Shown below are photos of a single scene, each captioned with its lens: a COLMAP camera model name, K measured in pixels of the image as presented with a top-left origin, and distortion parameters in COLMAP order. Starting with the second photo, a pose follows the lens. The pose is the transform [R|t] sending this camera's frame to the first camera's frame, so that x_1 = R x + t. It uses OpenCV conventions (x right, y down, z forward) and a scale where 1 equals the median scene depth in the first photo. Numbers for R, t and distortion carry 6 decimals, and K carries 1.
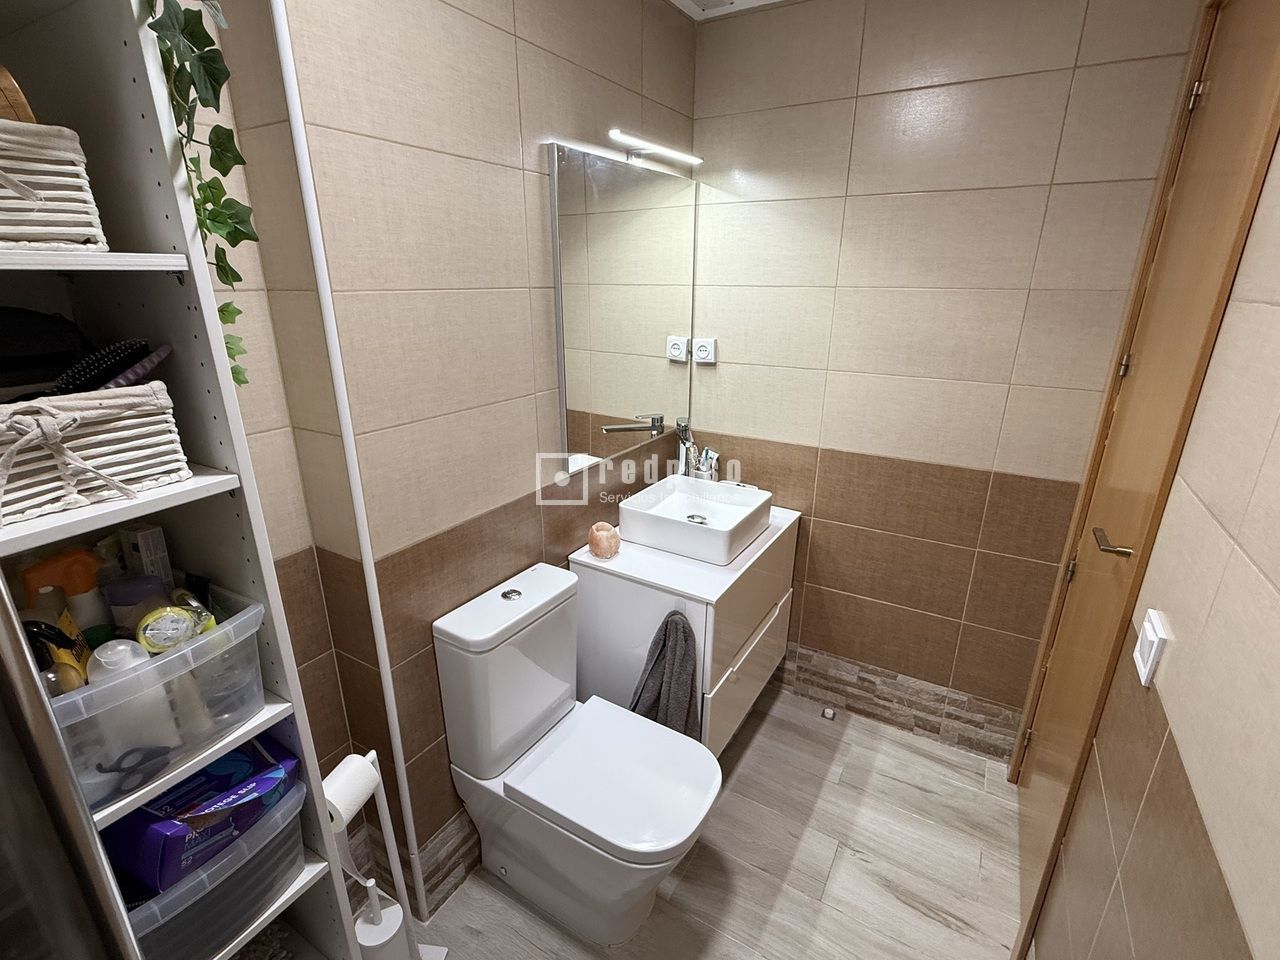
lens RADIAL K [[611.1, 0, 641.3], [0, 611.1, 481.3], [0, 0, 1]] dist [0.005645, -0.001427]
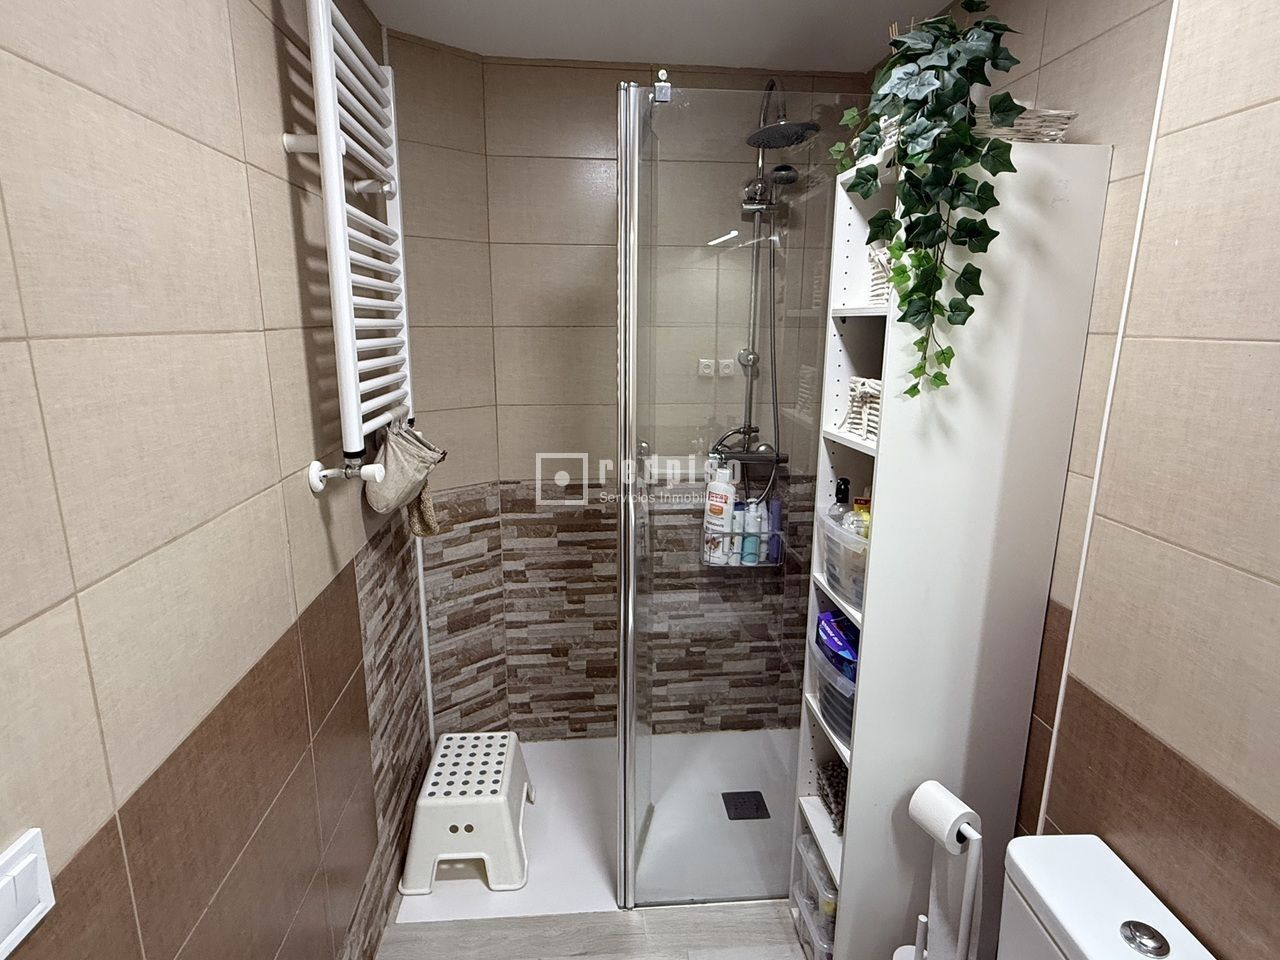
lens RADIAL K [[703.6, 0, 631.2], [0, 703.6, 481.8], [0, 0, 1]] dist [0.000611, 0.000080]
pose [[-0.823003, 0.115959, -0.556076, 0.497724], [-0.192036, 0.864505, 0.464493, -0.393218], [0.534592, 0.489066, -0.689221, 1.209425]]
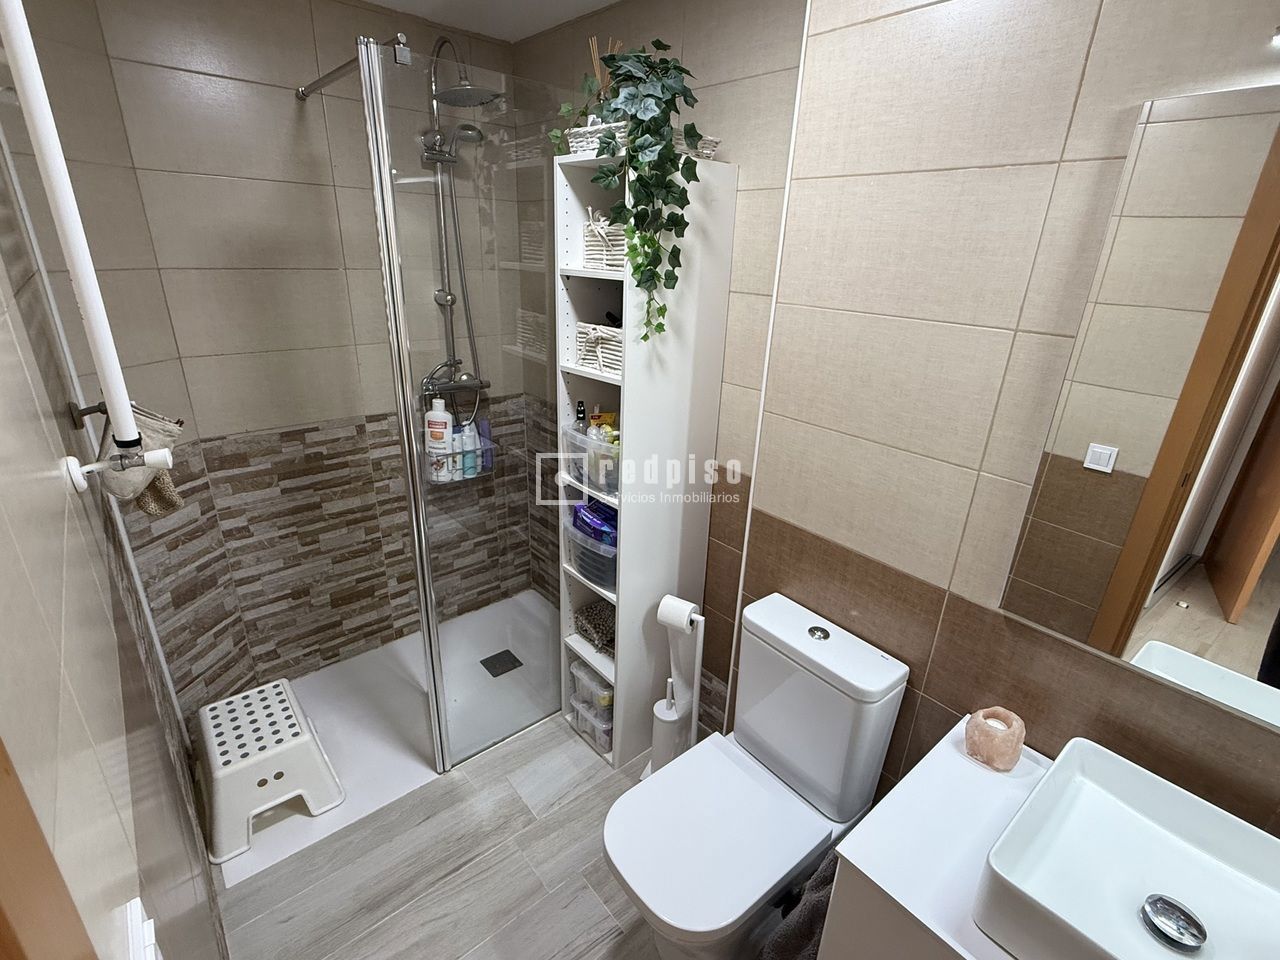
lens RADIAL K [[611.1, 0, 641.3], [0, 611.1, 481.1], [0, 0, 1]] dist [0.005645, -0.001427]
pose [[-0.322522, 0.323746, -0.889476, 0.789085], [-0.340243, 0.837235, 0.428103, -0.396979], [0.883297, 0.440711, -0.159875, 0.981112]]
